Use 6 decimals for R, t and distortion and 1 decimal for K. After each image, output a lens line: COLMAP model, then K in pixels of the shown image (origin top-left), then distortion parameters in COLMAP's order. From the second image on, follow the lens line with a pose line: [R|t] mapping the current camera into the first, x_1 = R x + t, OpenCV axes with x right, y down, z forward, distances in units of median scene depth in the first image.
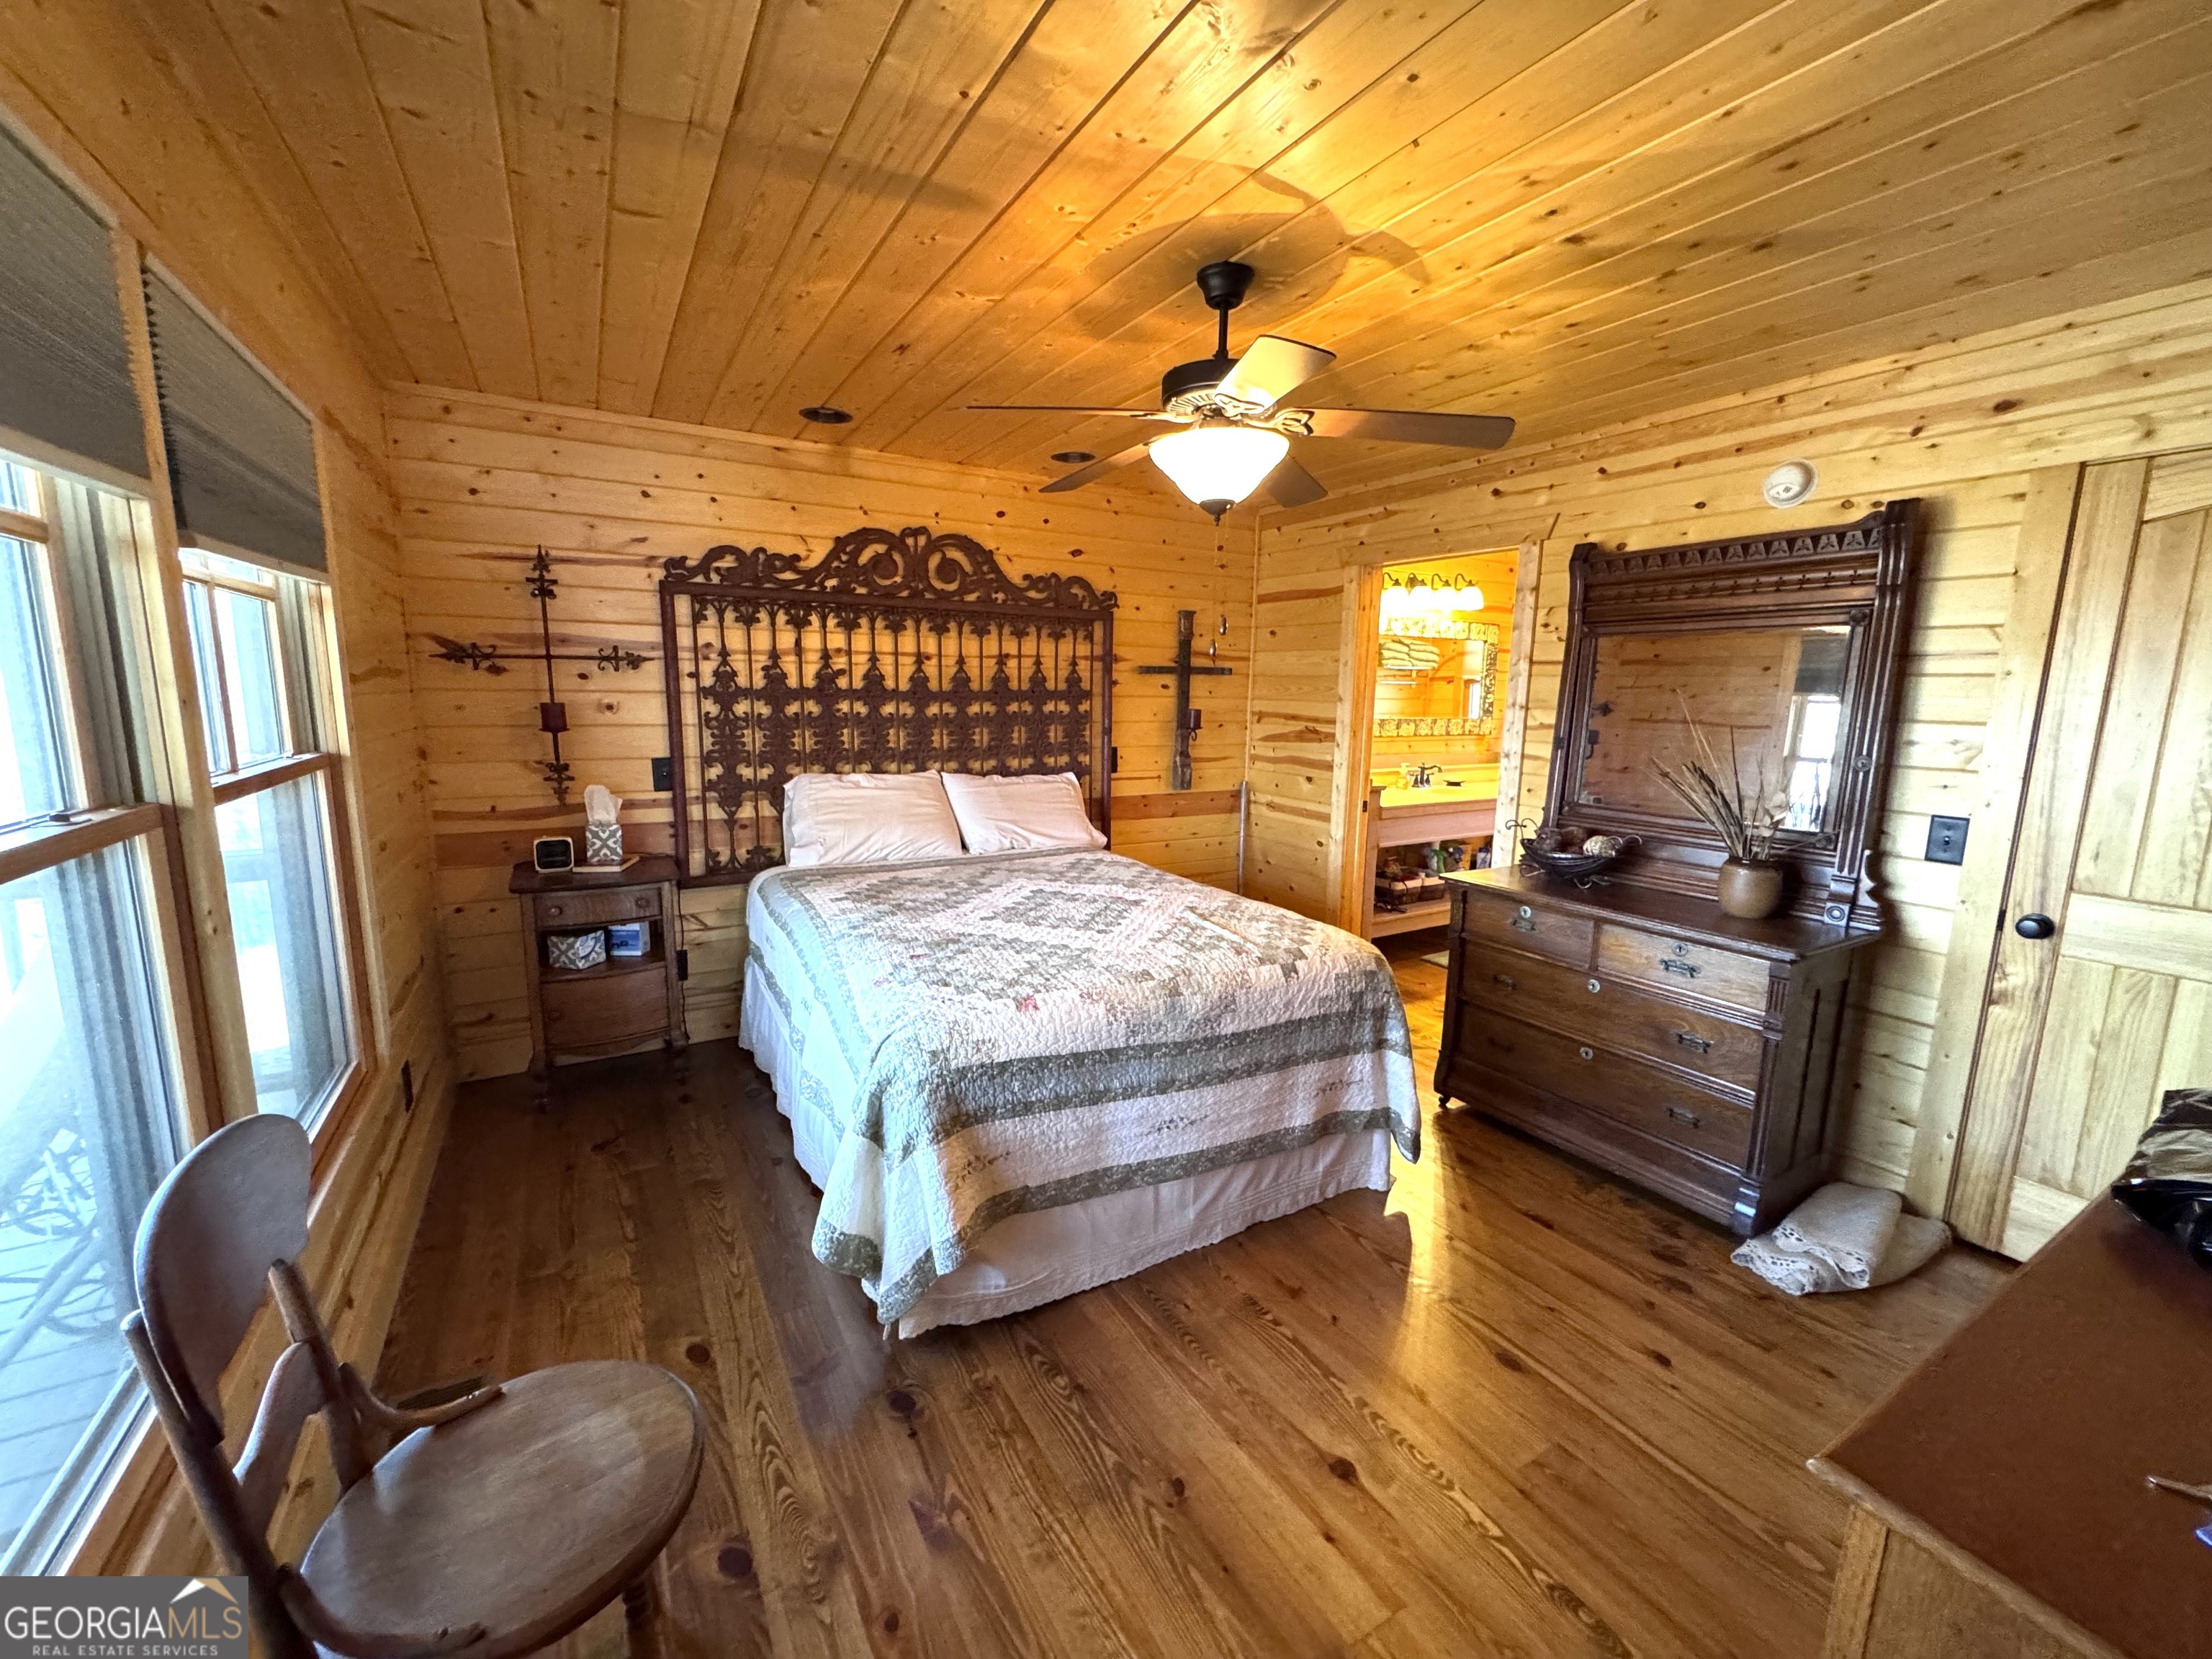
lens RADIAL K [[885.8, 0, 1104.6], [0, 885.8, 821.0], [0, 0, 1]] dist [-0.000210, -0.000011]
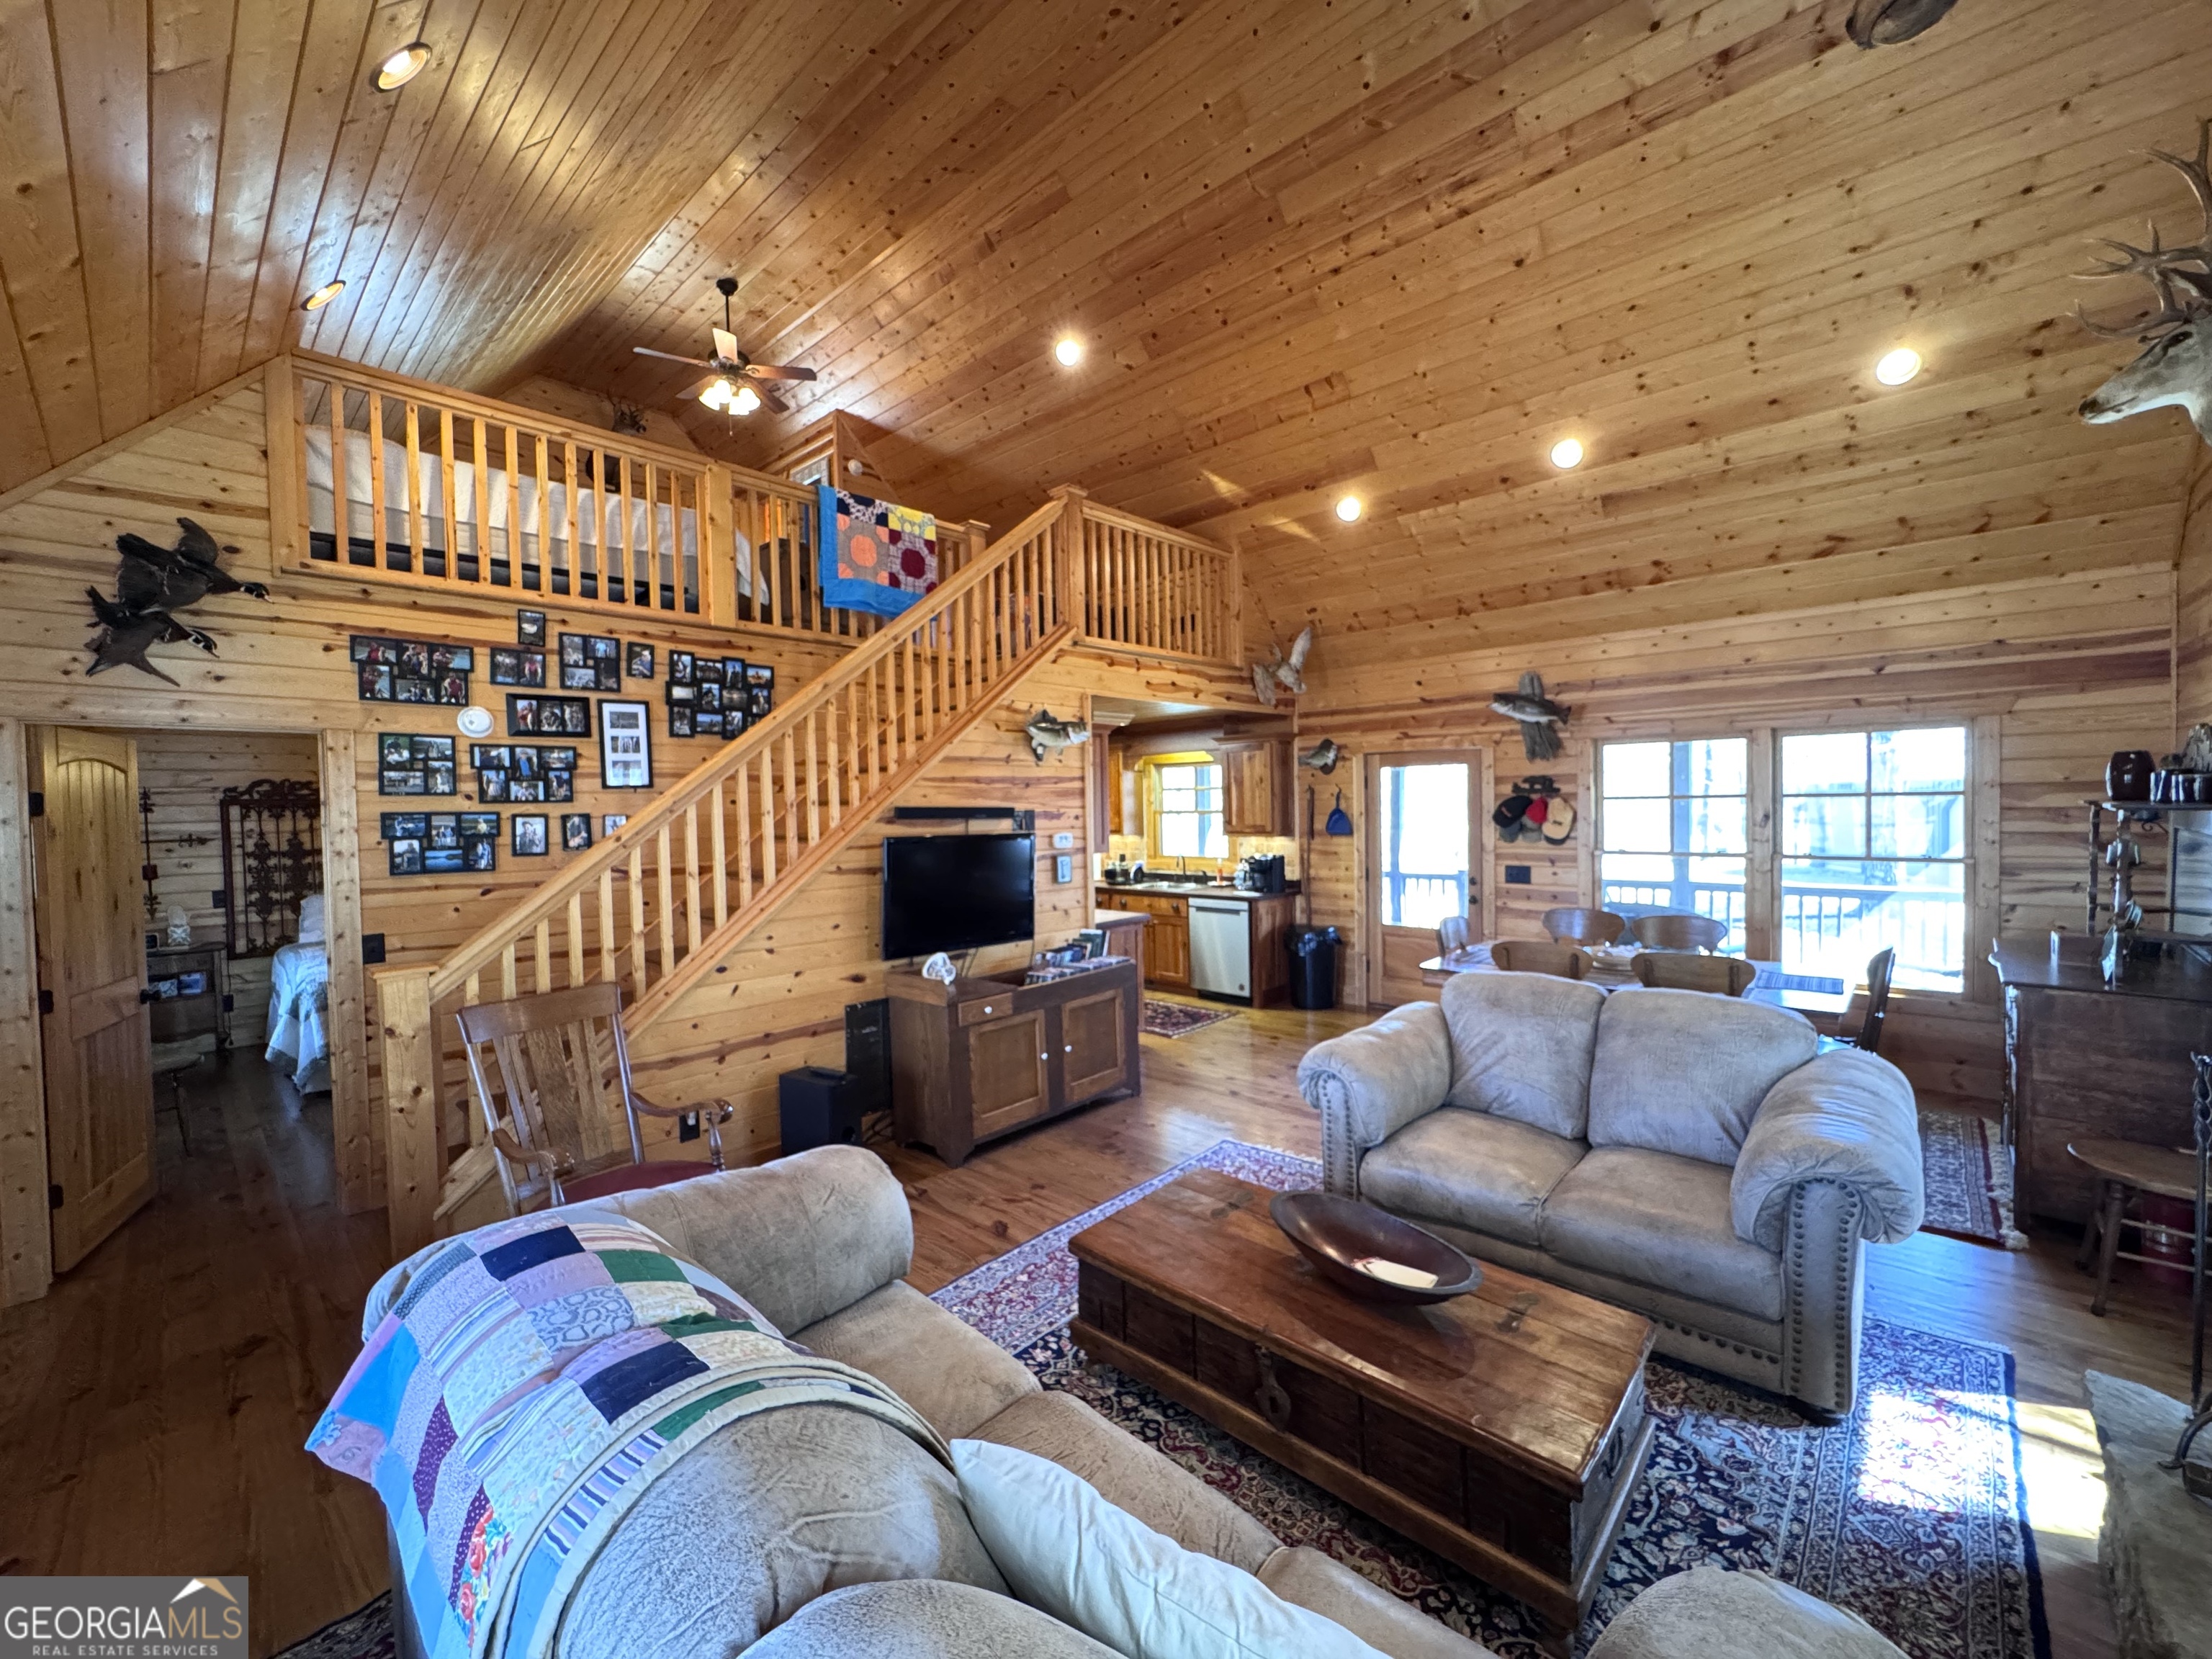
lens RADIAL K [[885.8, 0, 1097.6], [0, 885.8, 823.8], [0, 0, 1]] dist [-0.000210, -0.000011]
pose [[0.958653, -0.045387, 0.280934, 0.763330], [0.080903, 0.989932, -0.116140, 0.156780], [-0.272835, 0.134066, 0.952674, -1.314771]]
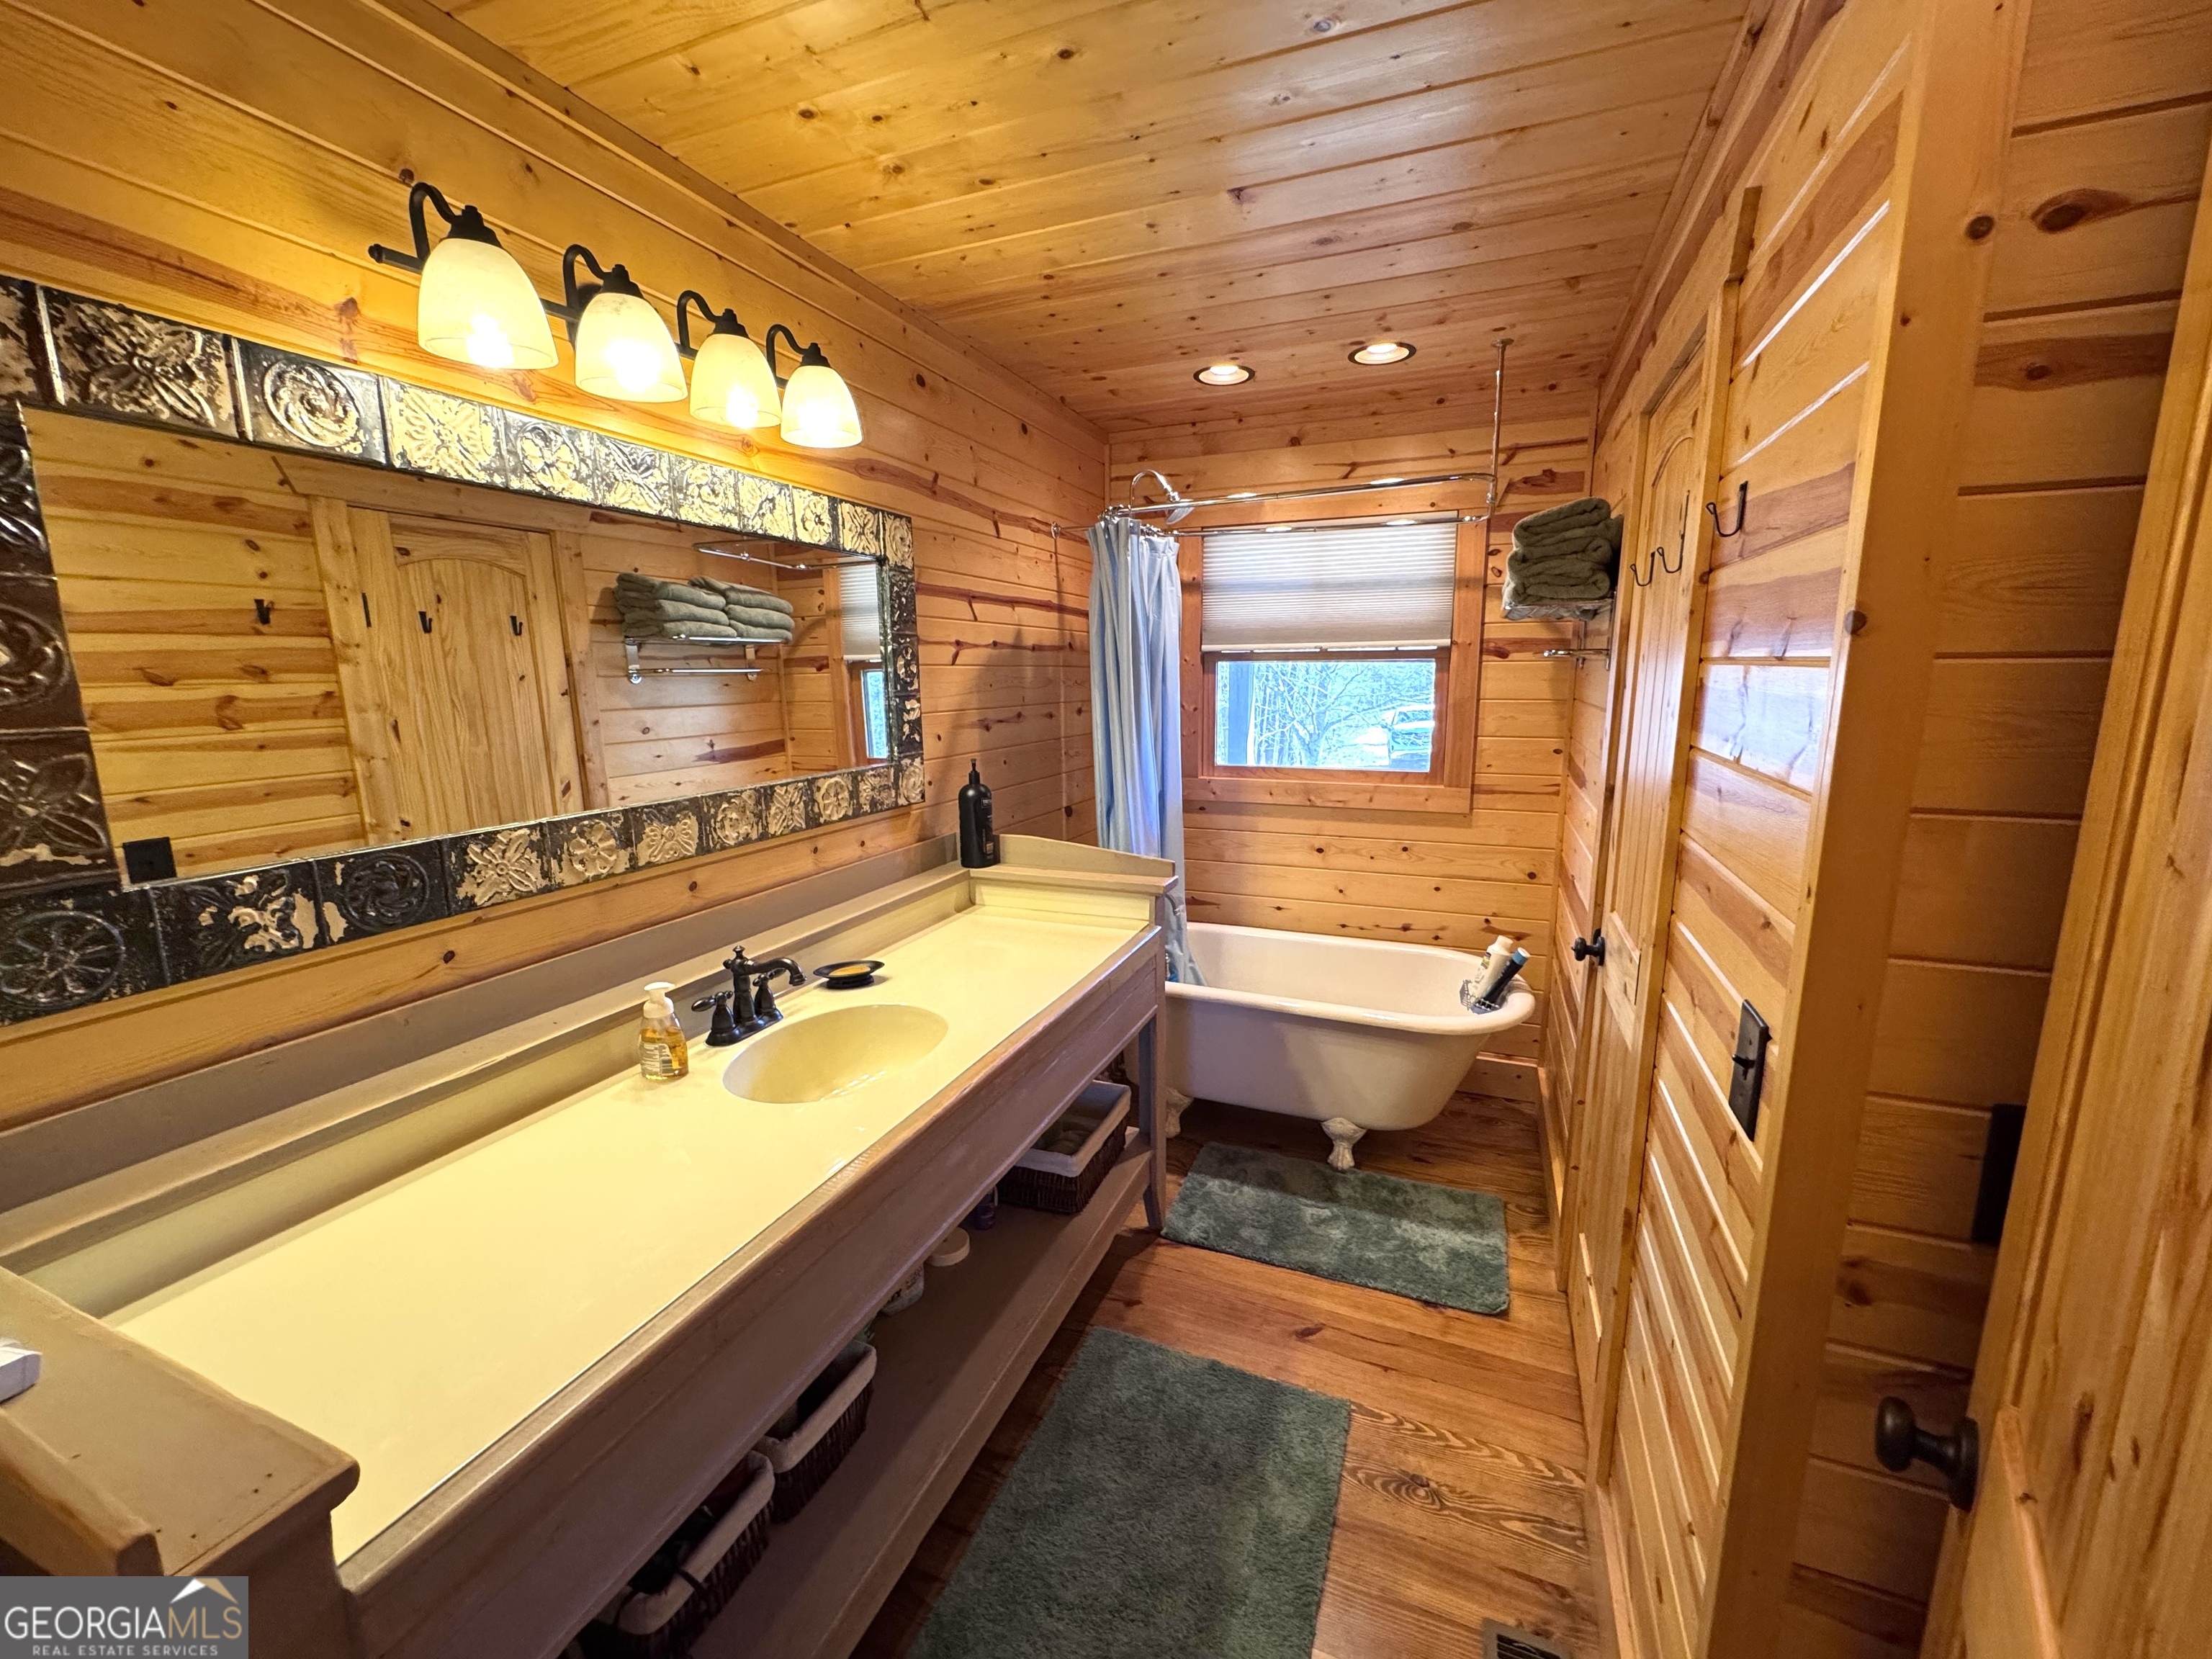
lens RADIAL K [[885.8, 0, 1098.0], [0, 885.8, 834.6], [0, 0, 1]] dist [-0.000210, -0.000011]
pose [[0.800748, -0.138060, 0.582874, 0.450703], [0.120574, 0.990309, 0.068922, -0.168764], [-0.586741, 0.015091, 0.809634, 1.078621]]
